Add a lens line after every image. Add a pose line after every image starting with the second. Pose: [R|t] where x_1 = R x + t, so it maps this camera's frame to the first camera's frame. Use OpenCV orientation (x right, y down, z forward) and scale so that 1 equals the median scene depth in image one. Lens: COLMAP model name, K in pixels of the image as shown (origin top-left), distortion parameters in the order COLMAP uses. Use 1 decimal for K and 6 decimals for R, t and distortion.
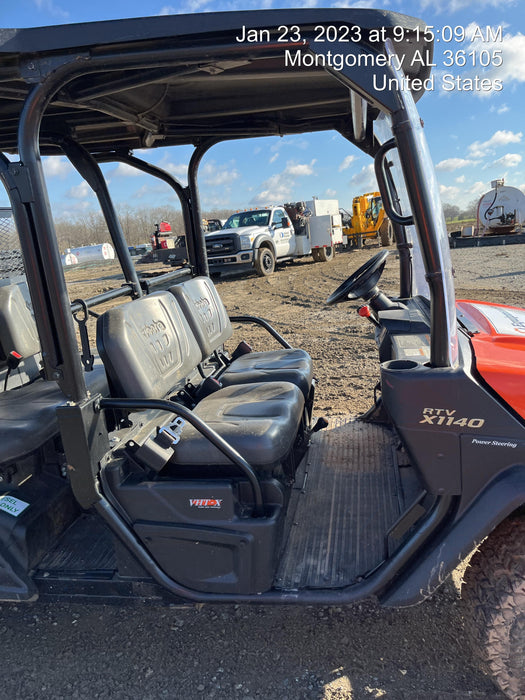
lens RADIAL K [[530.6, 0, 283.1], [0, 530.6, 351.1], [0, 0, 1]] dist [0.025170, -0.004959]
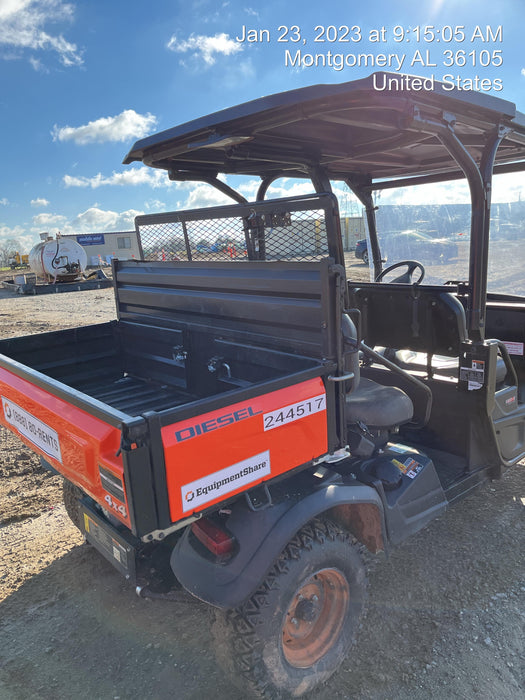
lens RADIAL K [[512.6, 0, 259.1], [0, 512.6, 369.6], [0, 0, 1]] dist [0.014132, 0.003159]
pose [[0.661883, -0.138954, 0.736616, -1.059573], [0.180075, 0.983367, 0.023695, 0.008317], [-0.727656, 0.116962, 0.675897, 0.277068]]
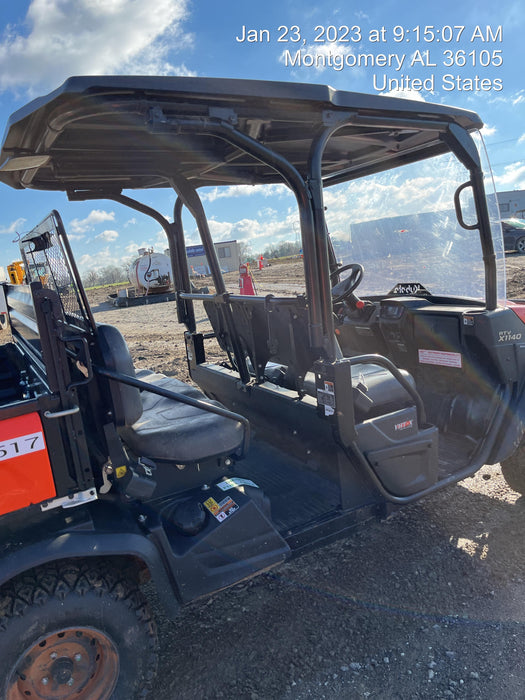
lens RADIAL K [[511.7, 0, 262.5], [0, 511.7, 350.0], [0, 0, 1]] dist [0.014578, -0.003083]
pose [[0.795054, -0.127653, 0.592953, -0.708244], [0.199023, 0.978380, -0.056230, 0.054959], [-0.572956, 0.162717, 0.803271, 0.057435]]
